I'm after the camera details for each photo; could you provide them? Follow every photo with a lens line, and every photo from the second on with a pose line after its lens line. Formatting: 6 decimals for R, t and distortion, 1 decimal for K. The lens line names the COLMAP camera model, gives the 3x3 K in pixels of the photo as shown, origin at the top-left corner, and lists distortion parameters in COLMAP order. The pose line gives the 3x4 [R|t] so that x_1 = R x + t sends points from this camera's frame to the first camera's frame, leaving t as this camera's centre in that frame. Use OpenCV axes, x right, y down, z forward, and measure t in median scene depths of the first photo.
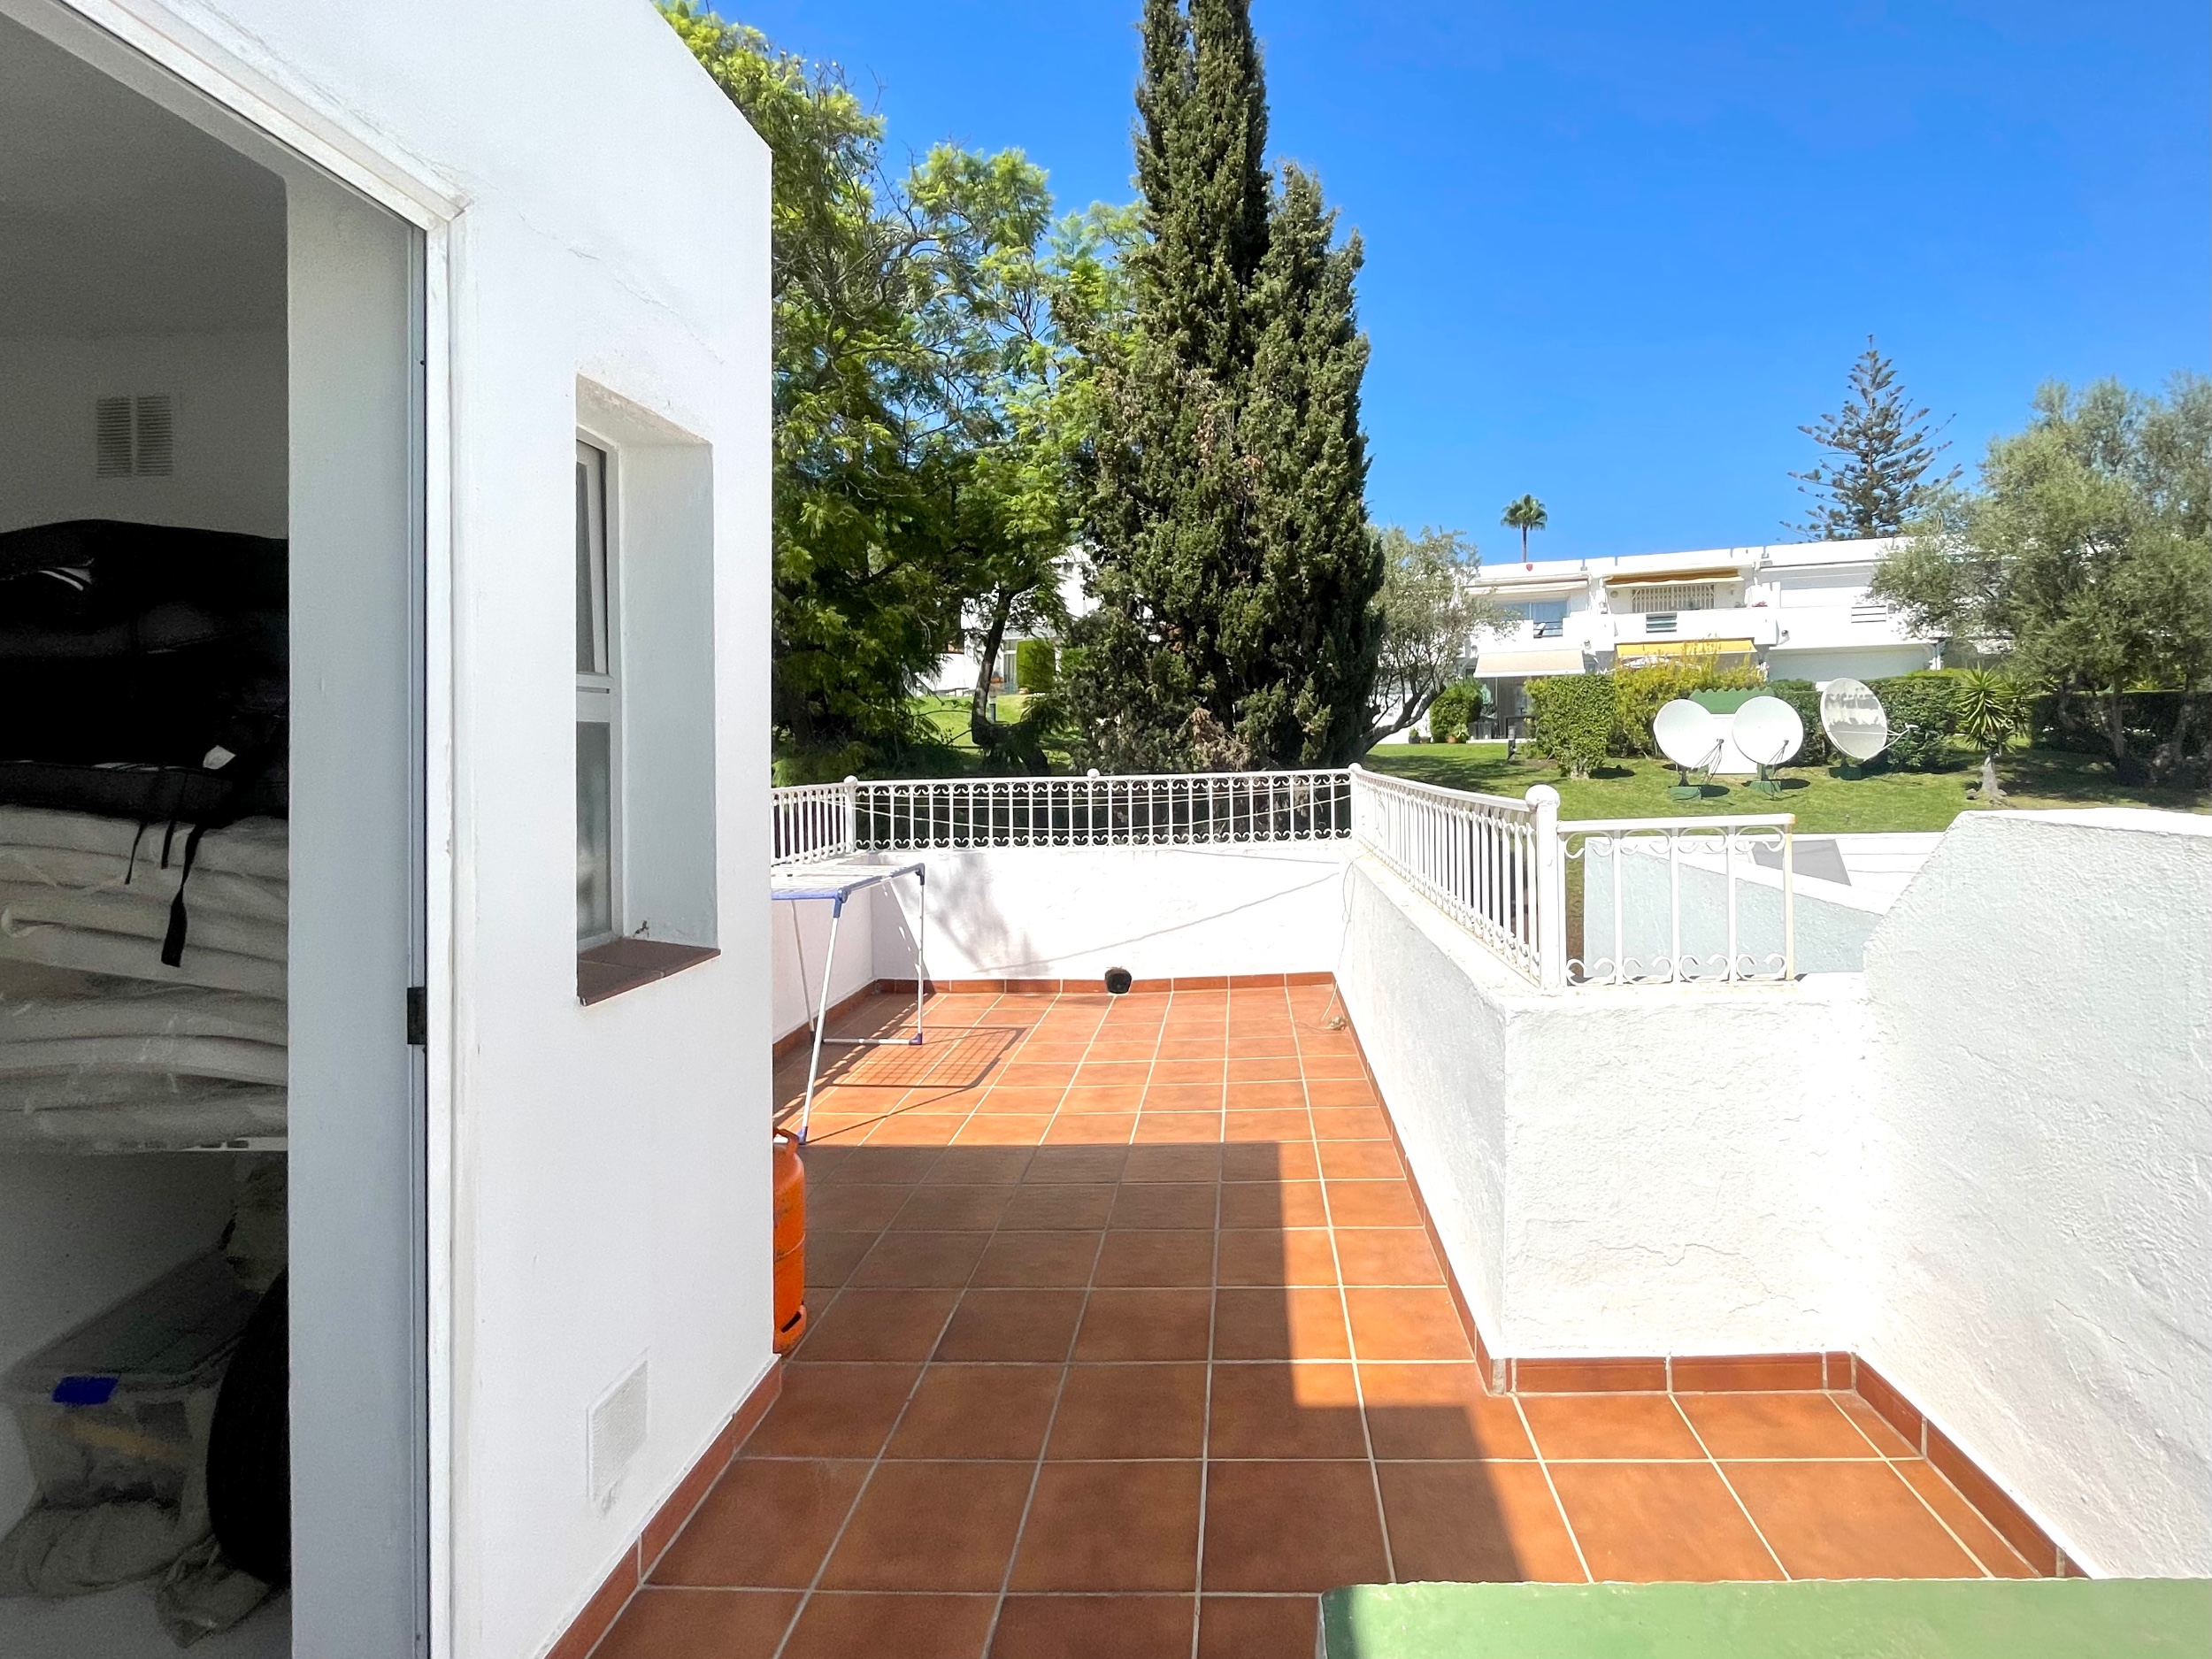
lens RADIAL K [[956.1, 0, 1110.0], [0, 956.1, 841.2], [0, 0, 1]] dist [0.001597, 0.000466]
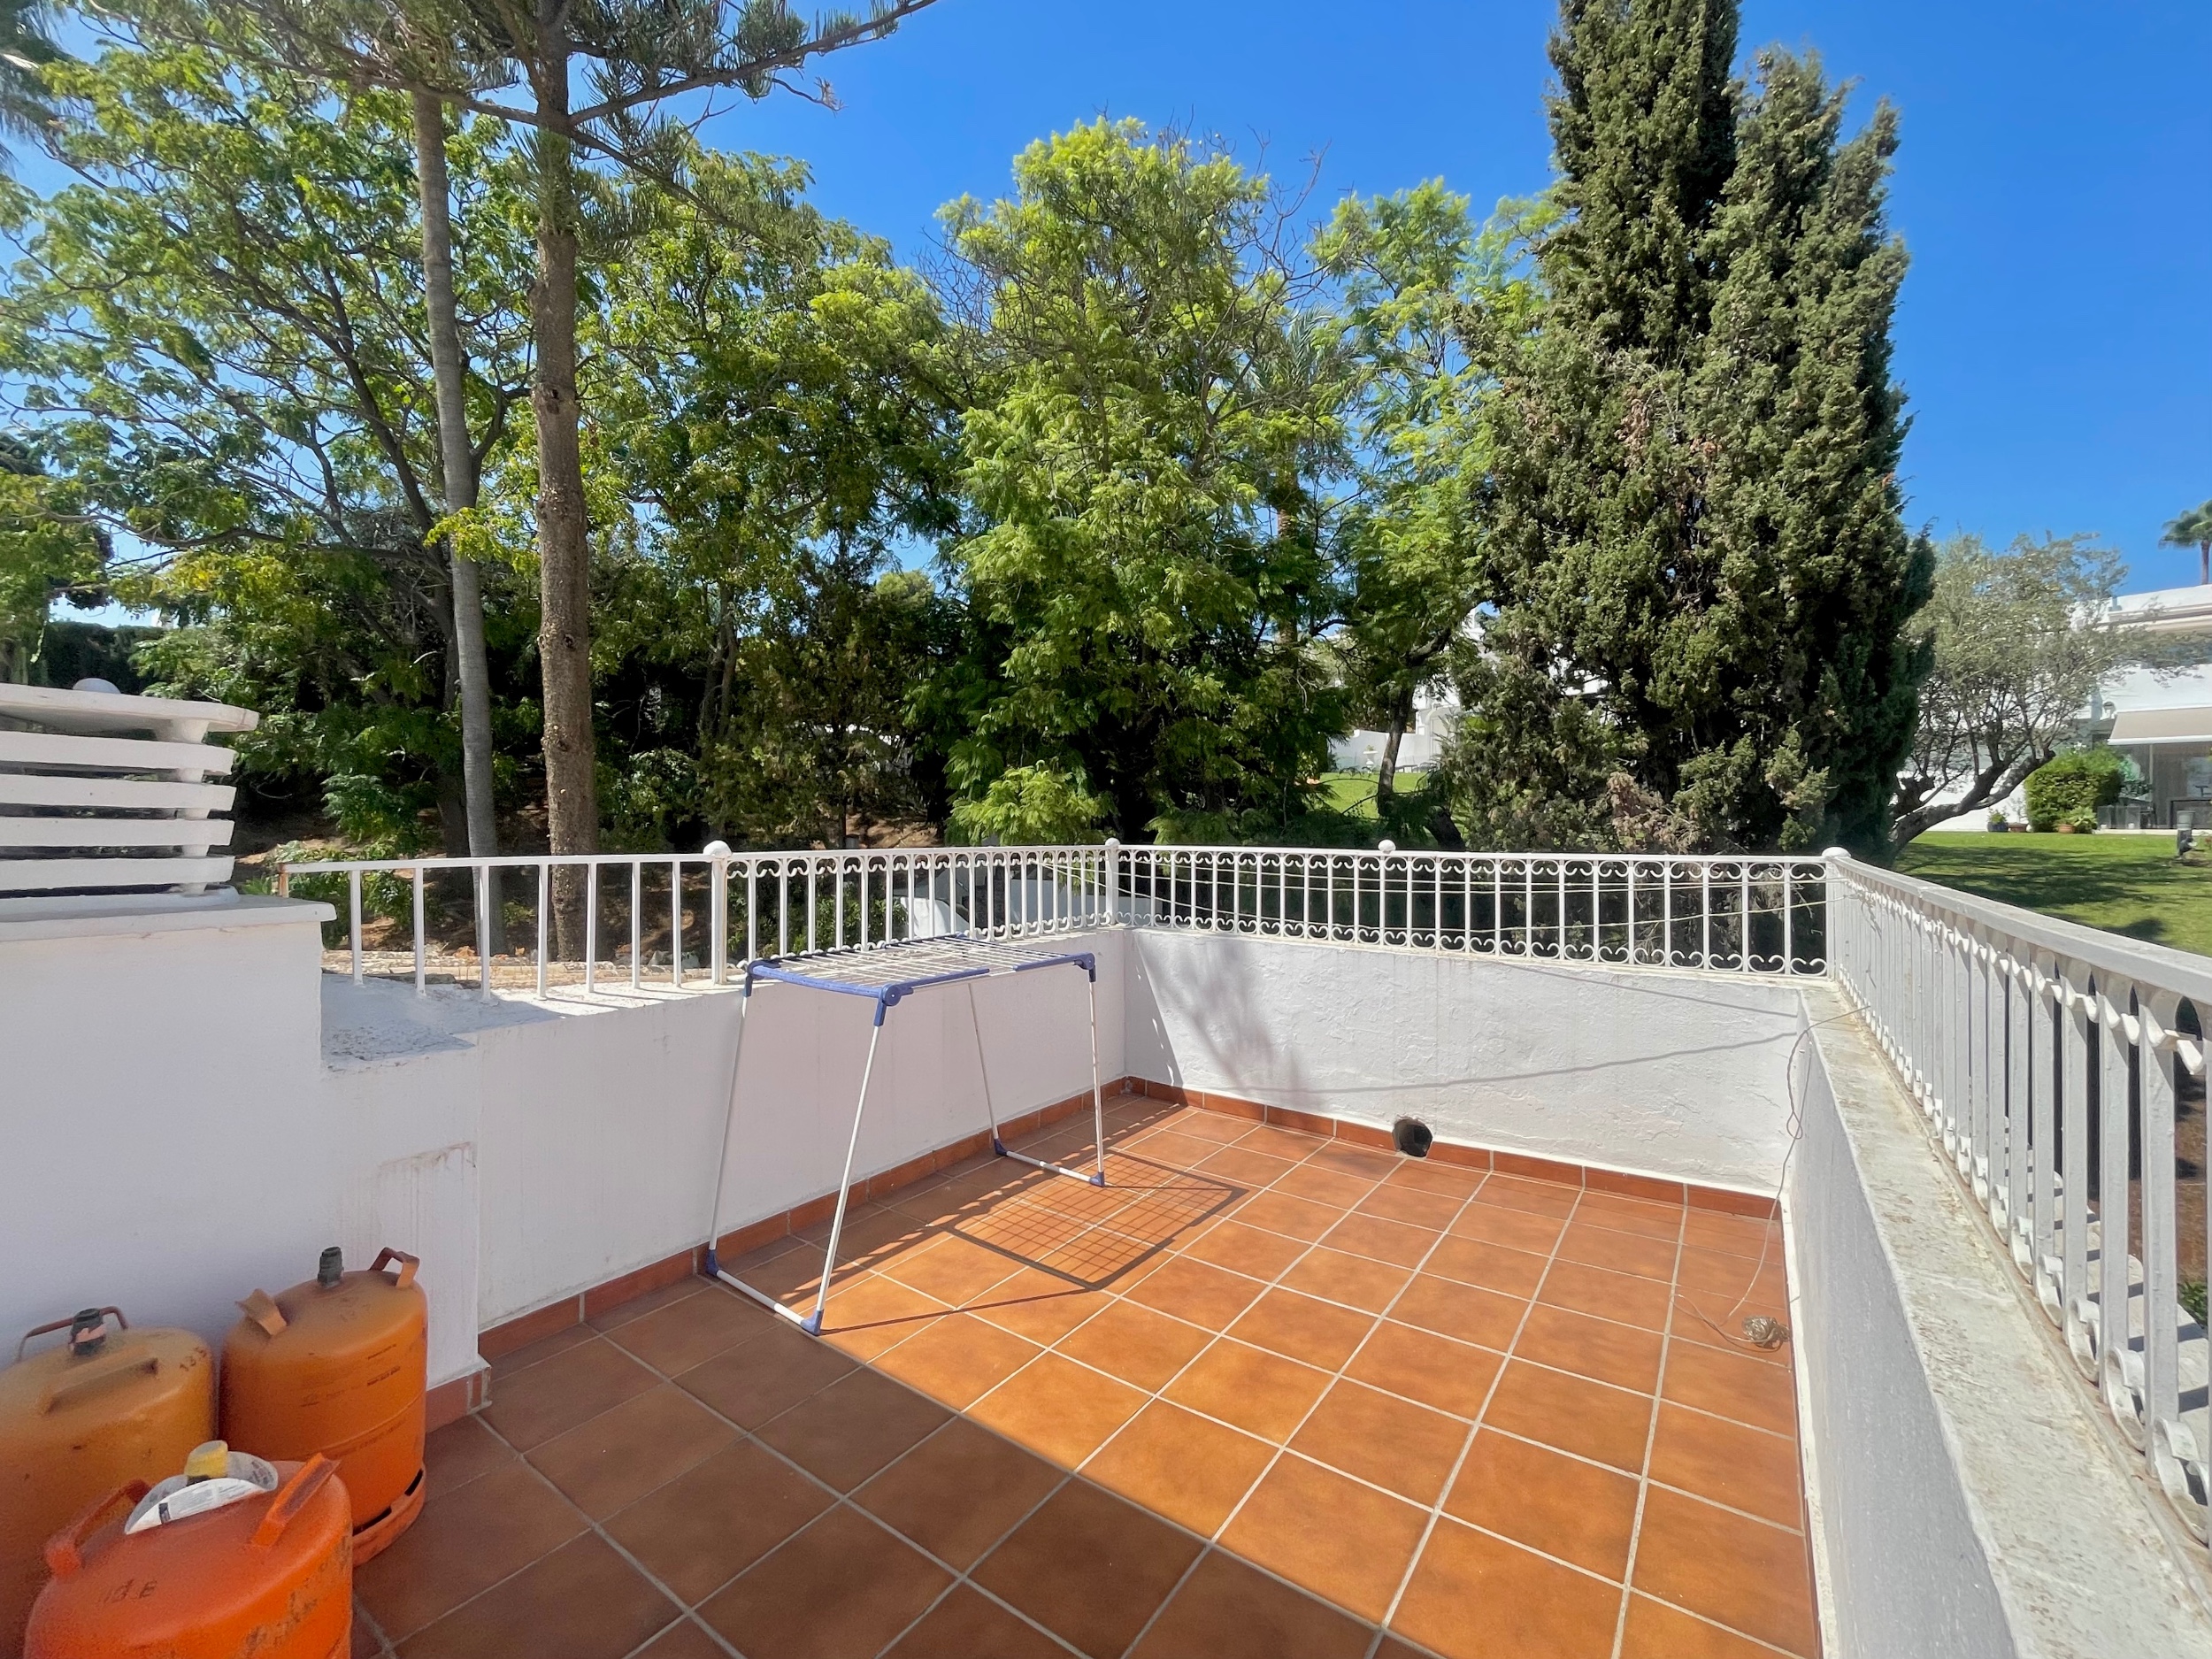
lens RADIAL K [[885.0, 0, 1097.2], [0, 885.0, 838.7], [0, 0, 1]] dist [-0.003228, -0.000266]
pose [[0.881584, 0.037571, -0.470529, 0.063419], [-0.073299, 0.995632, -0.057834, -0.012730], [0.466300, 0.085475, 0.880487, 0.179634]]
